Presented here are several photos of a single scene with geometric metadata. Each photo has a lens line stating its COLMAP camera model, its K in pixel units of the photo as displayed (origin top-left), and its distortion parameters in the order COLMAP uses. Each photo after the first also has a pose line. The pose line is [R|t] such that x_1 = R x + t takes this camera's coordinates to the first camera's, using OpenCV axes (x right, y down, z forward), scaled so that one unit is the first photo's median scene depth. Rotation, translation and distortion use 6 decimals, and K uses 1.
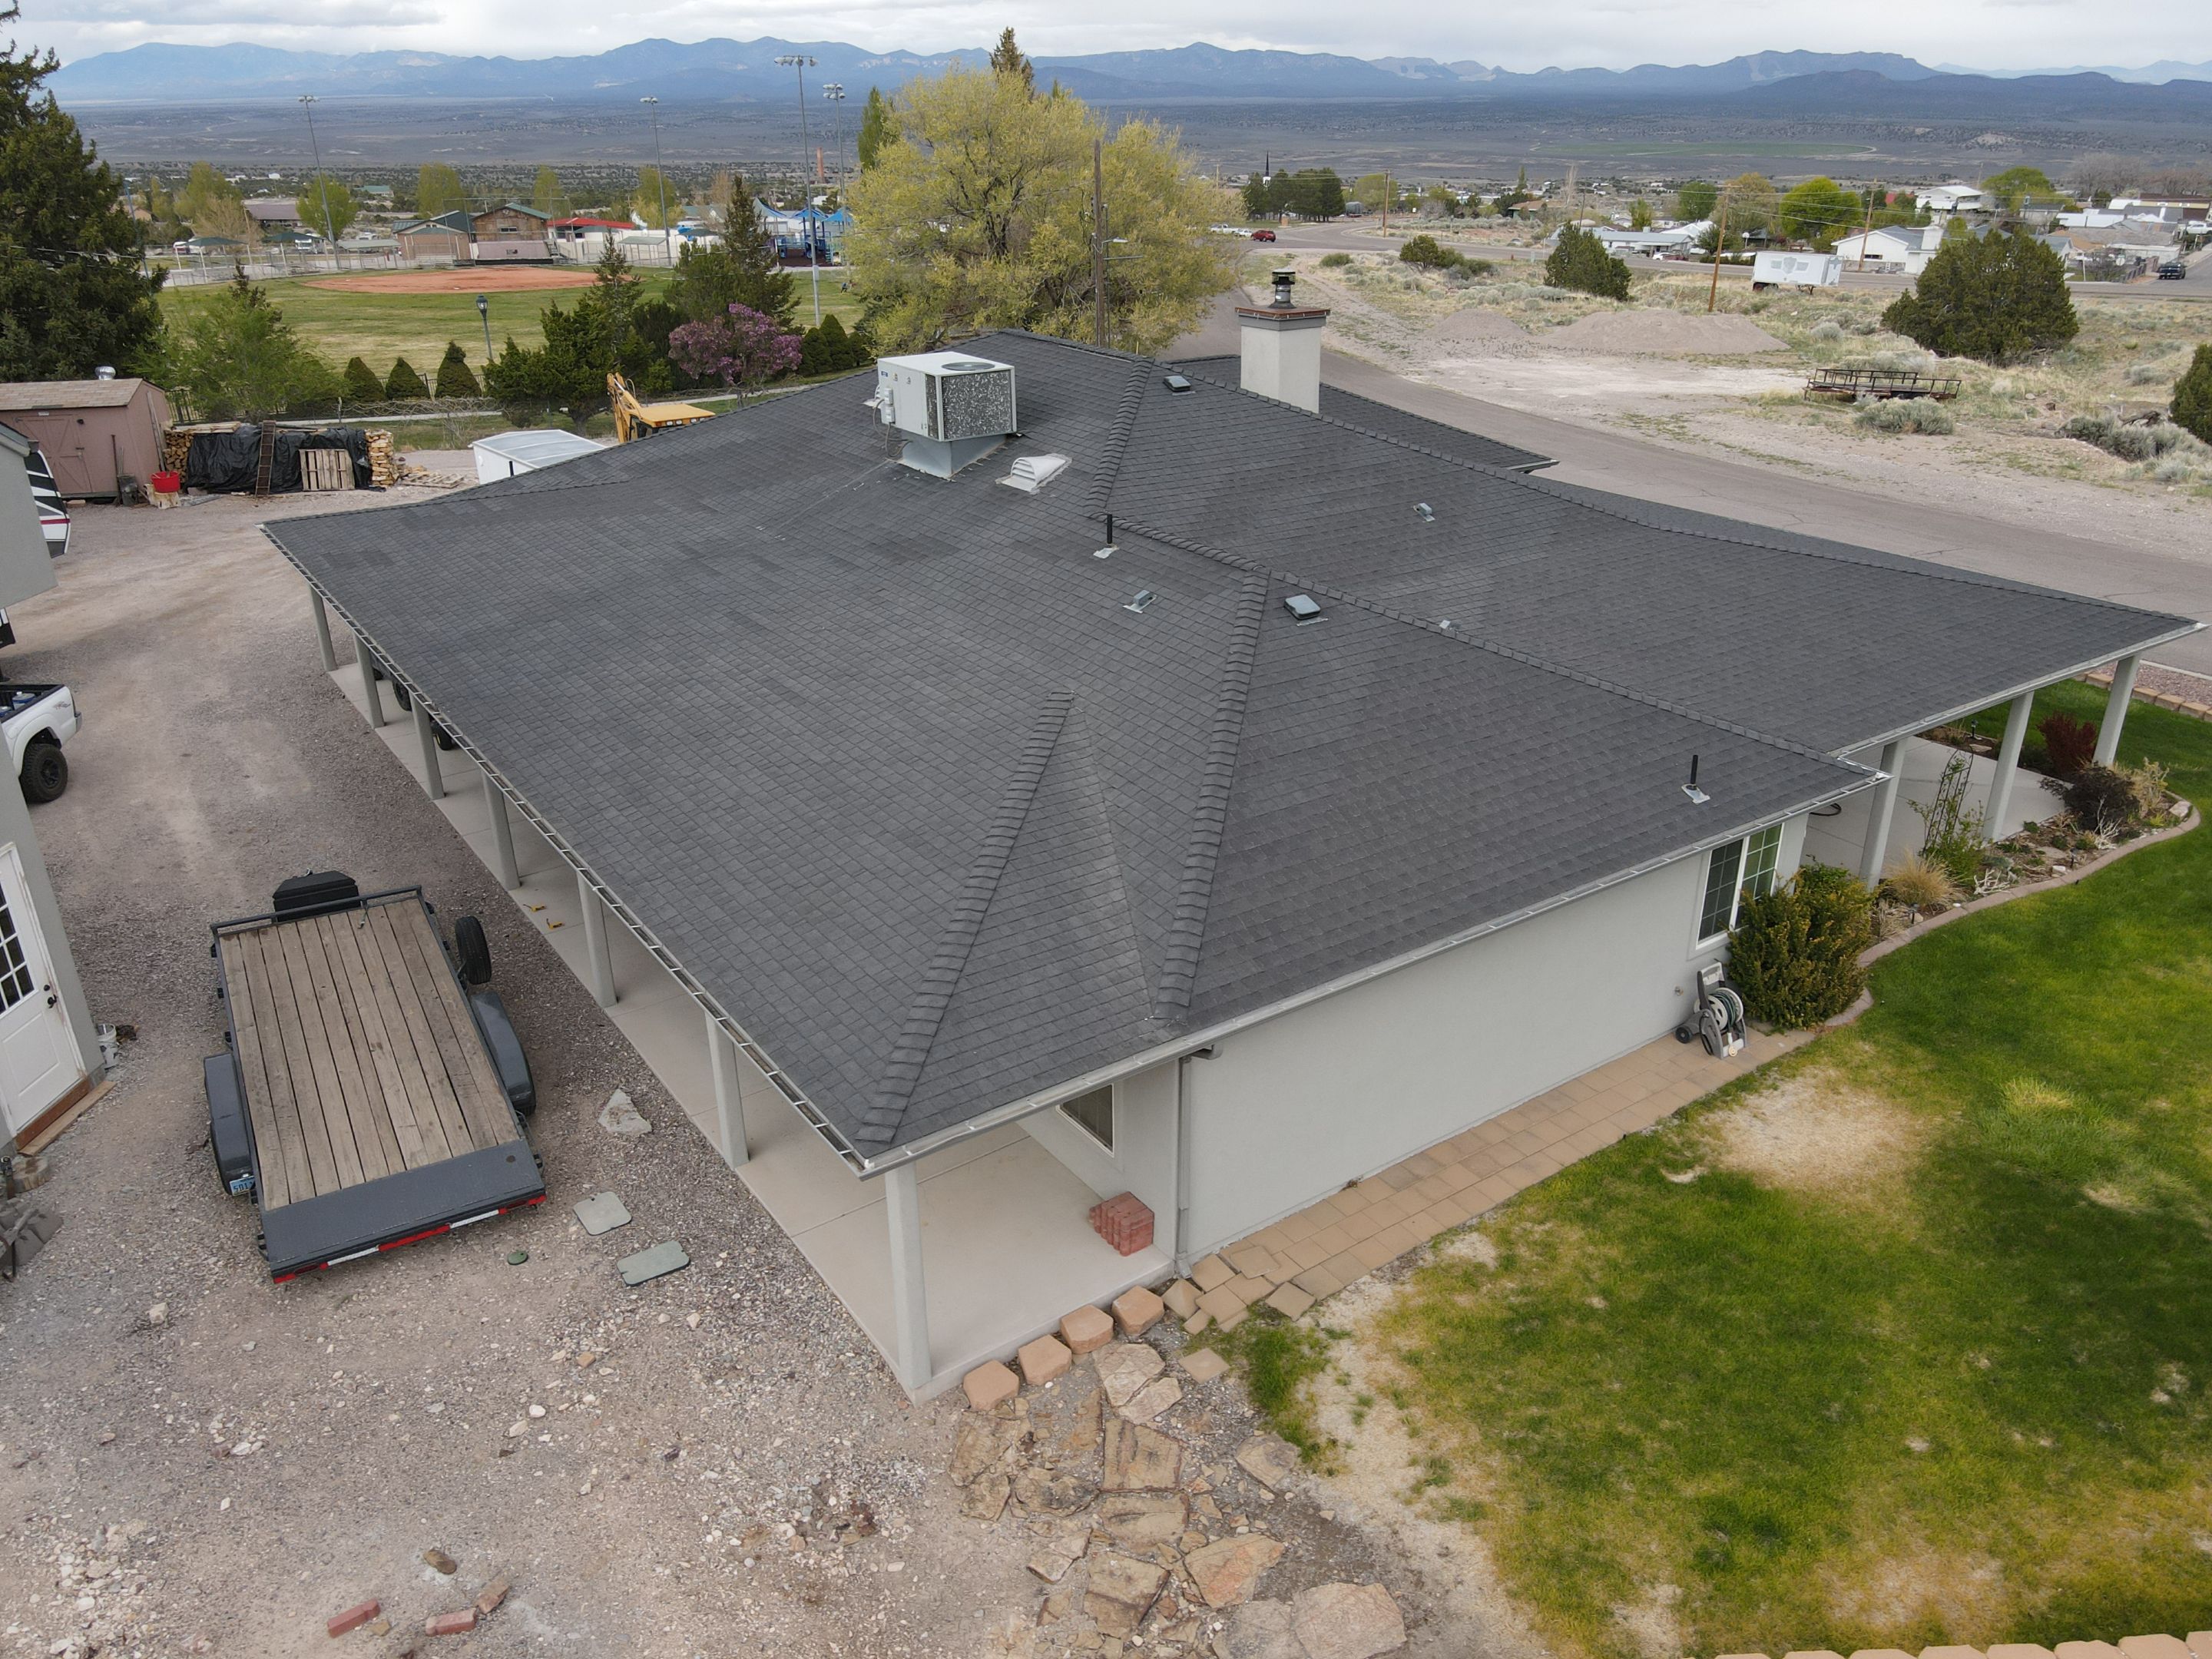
lens RADIAL K [[1625.5, 0, 1121.3], [0, 1625.5, 818.9], [0, 0, 1]] dist [0.013332, -0.003454]
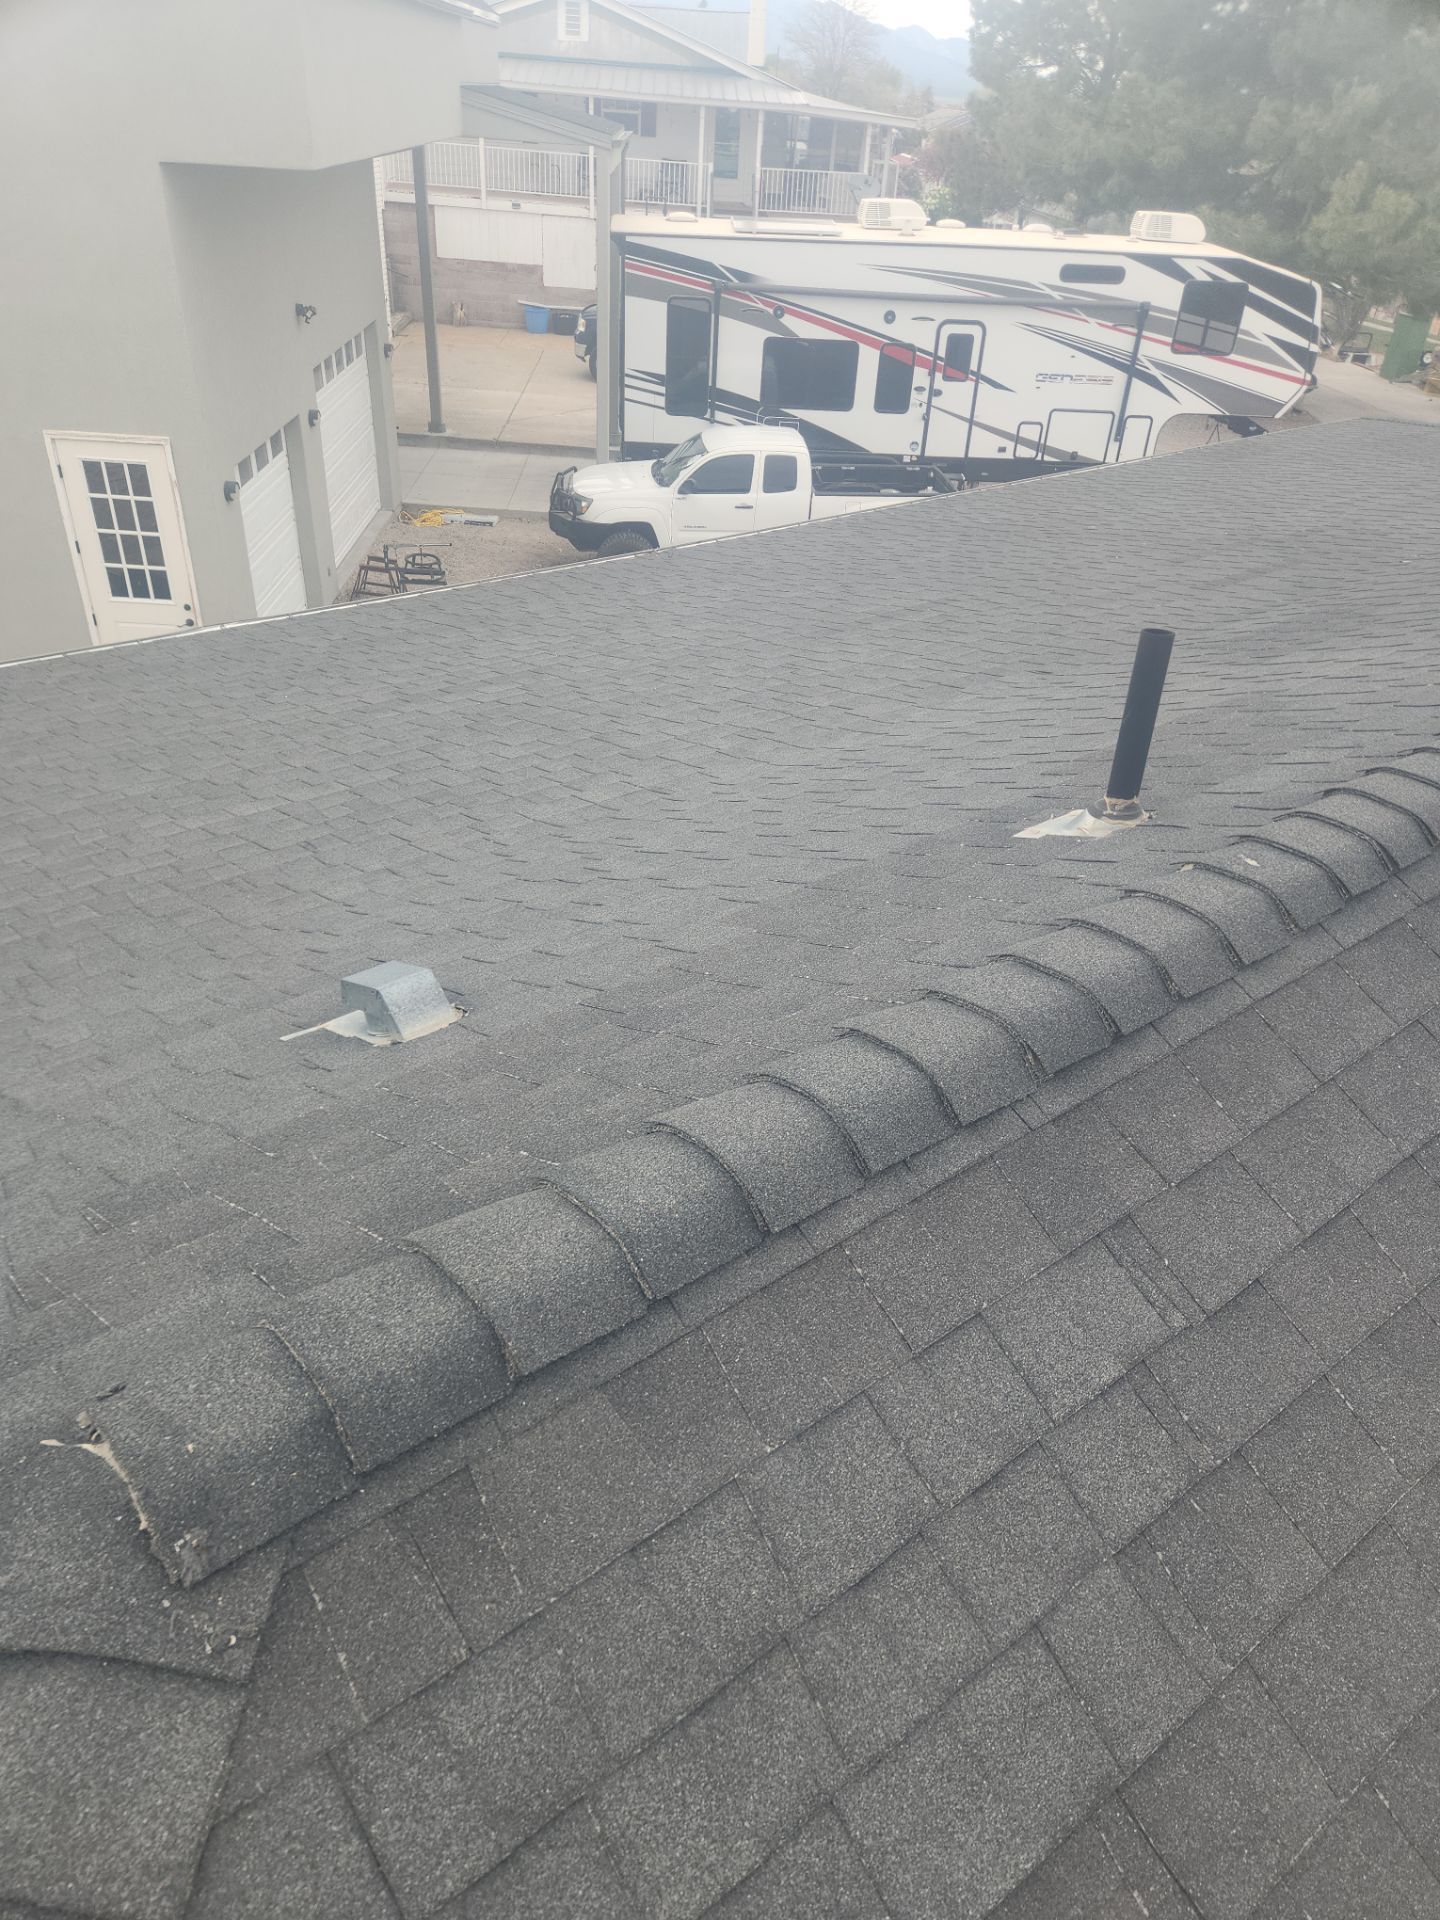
lens RADIAL K [[1298.5, 0, 714.6], [0, 1298.5, 1010.2], [0, 0, 1]] dist [0.051963, -0.036698]
pose [[0.093014, 0.578987, -0.810014, 0.105874], [-0.451074, 0.749769, 0.484127, -0.174673], [0.887626, 0.320346, 0.330905, 0.802687]]
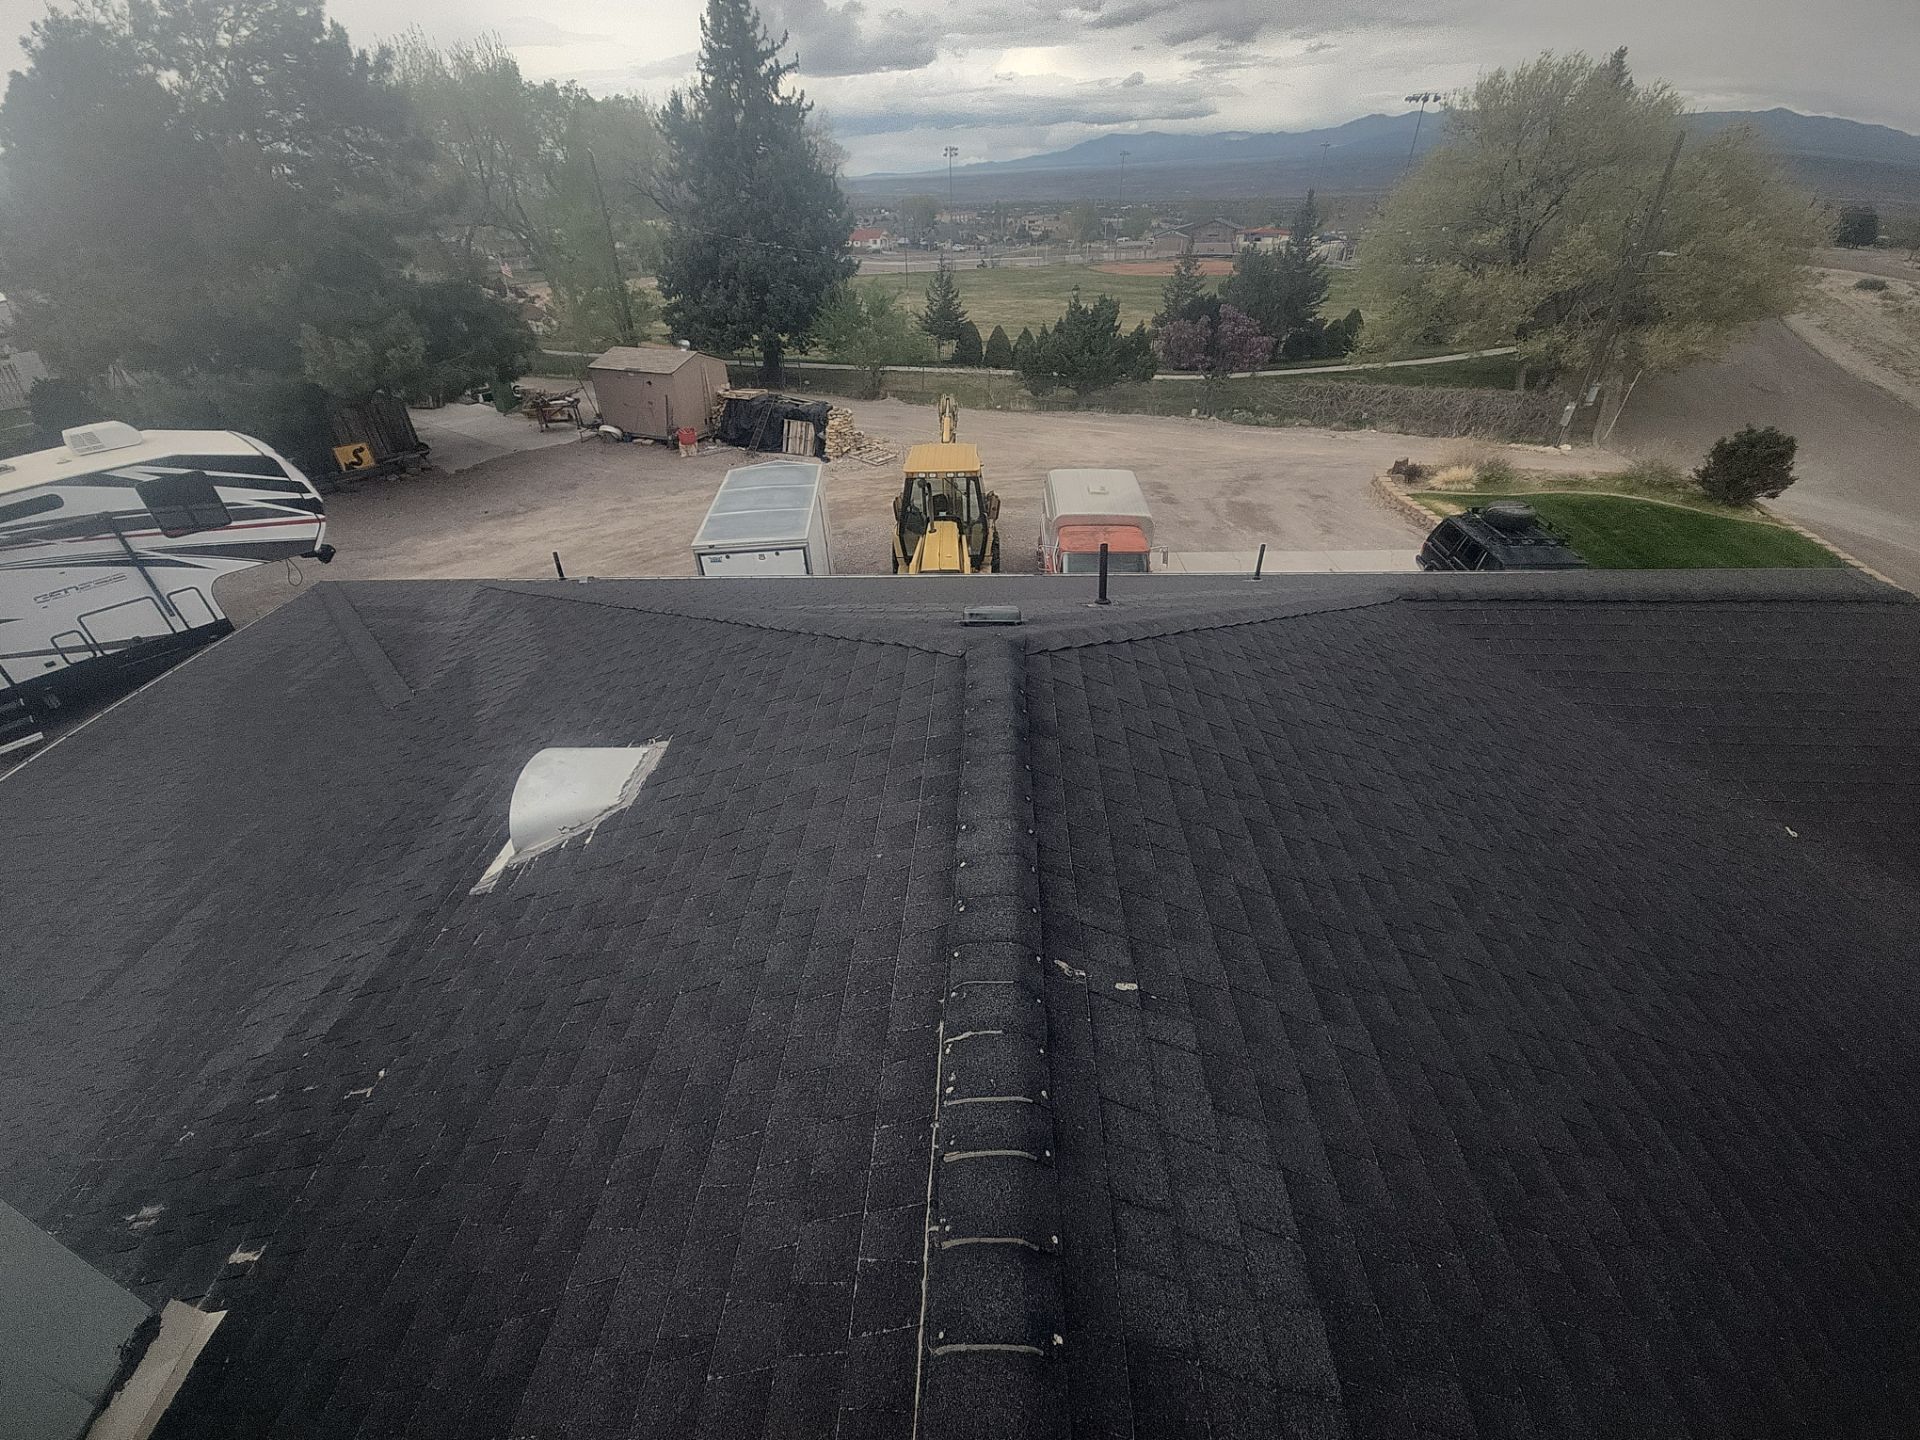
lens RADIAL K [[785.2, 0, 941.5], [0, 785.2, 730.1], [0, 0, 1]] dist [0.007945, -0.004786]
pose [[0.787859, 0.337794, -0.514949, -0.010762], [-0.221337, 0.935595, 0.275087, -0.383286], [0.574707, -0.102753, 0.811883, 1.069112]]
